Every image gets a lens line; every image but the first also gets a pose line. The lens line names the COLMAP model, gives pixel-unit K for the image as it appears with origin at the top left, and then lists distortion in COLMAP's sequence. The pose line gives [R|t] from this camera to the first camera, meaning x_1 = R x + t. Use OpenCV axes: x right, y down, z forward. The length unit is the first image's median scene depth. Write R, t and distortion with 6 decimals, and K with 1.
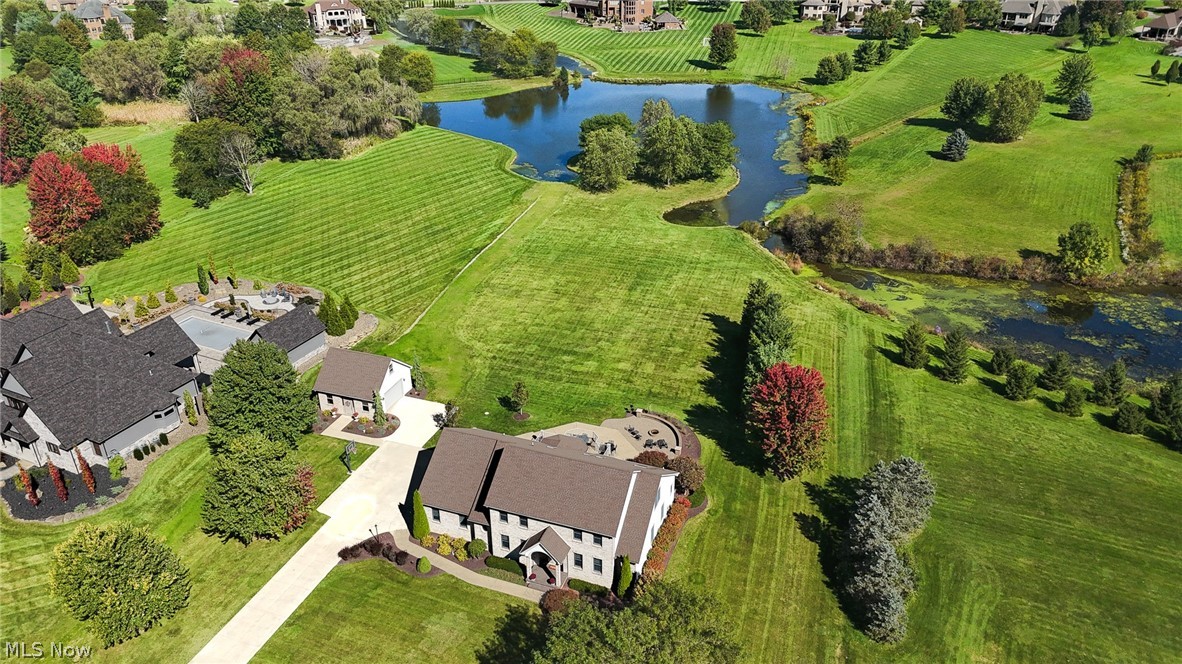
lens RADIAL K [[871.2, 0, 591.0], [0, 871.2, 332.0], [0, 0, 1]] dist [0.079829, -0.078457]
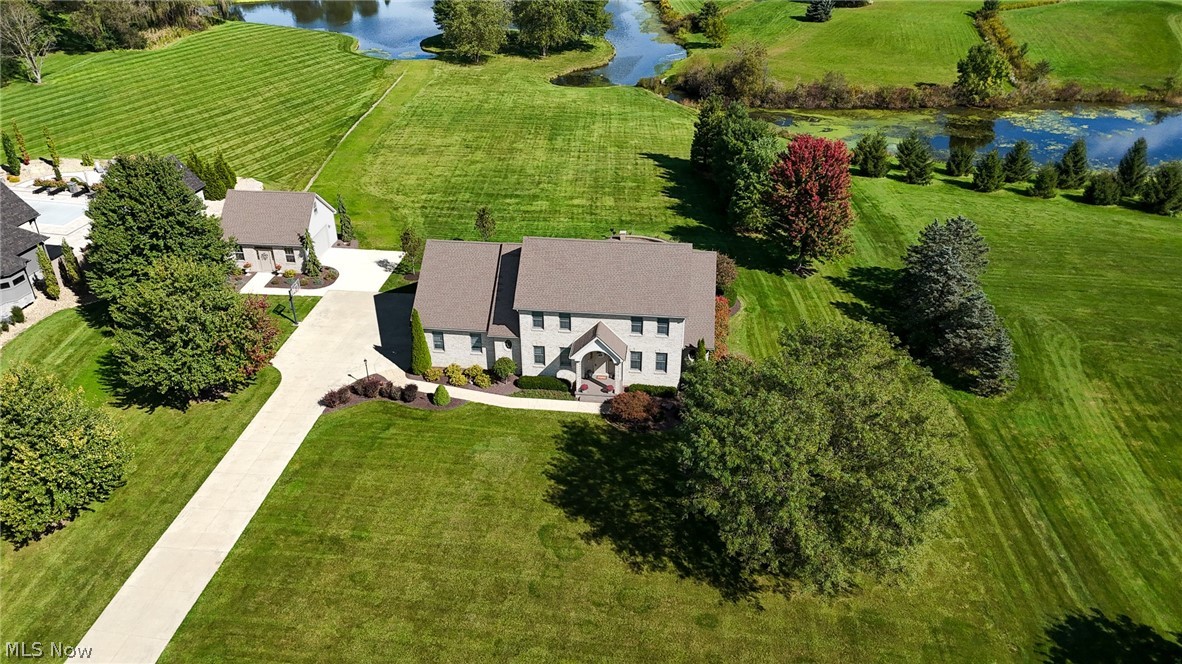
lens RADIAL K [[871.2, 0, 591.0], [0, 871.2, 332.0], [0, 0, 1]] dist [0.079829, -0.078457]
pose [[0.969194, -0.116073, 0.217230, -0.141532], [0.108607, 0.993018, 0.046041, 0.118523], [-0.221058, -0.021029, 0.975034, 0.133421]]
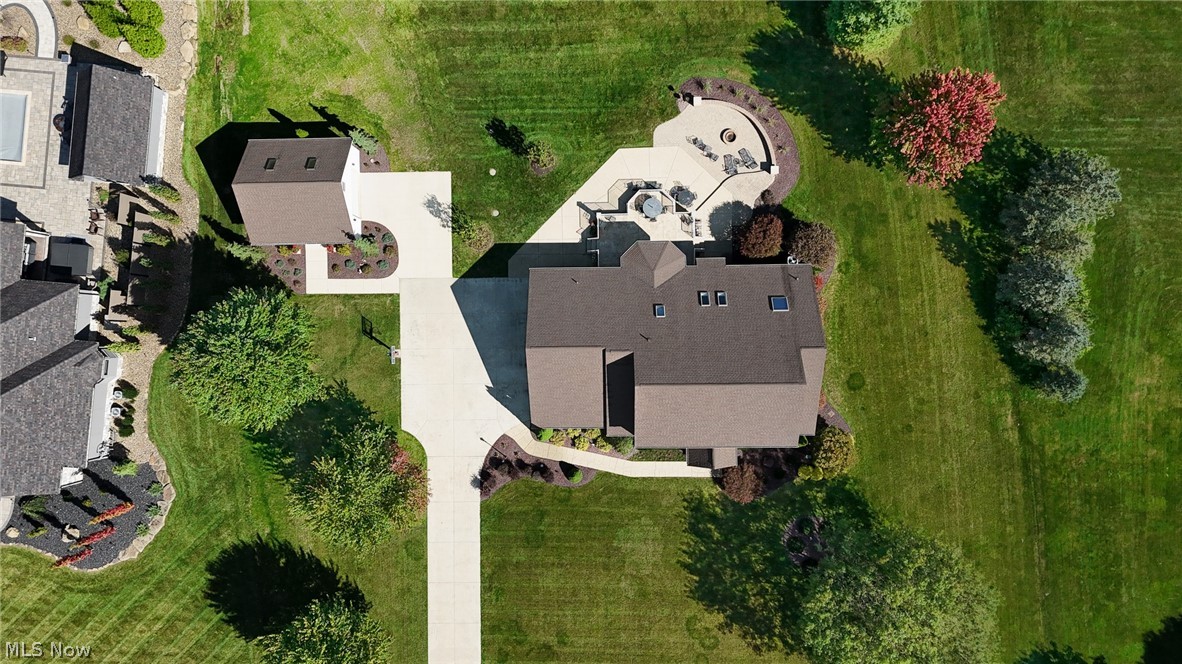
lens RADIAL K [[871.2, 0, 591.0], [0, 871.2, 332.0], [0, 0, 1]] dist [0.079829, -0.078457]
pose [[0.931520, -0.363515, -0.011262, -0.069265], [0.182688, 0.440921, 0.878757, -0.382575], [-0.314475, -0.820638, 0.477136, 0.433319]]
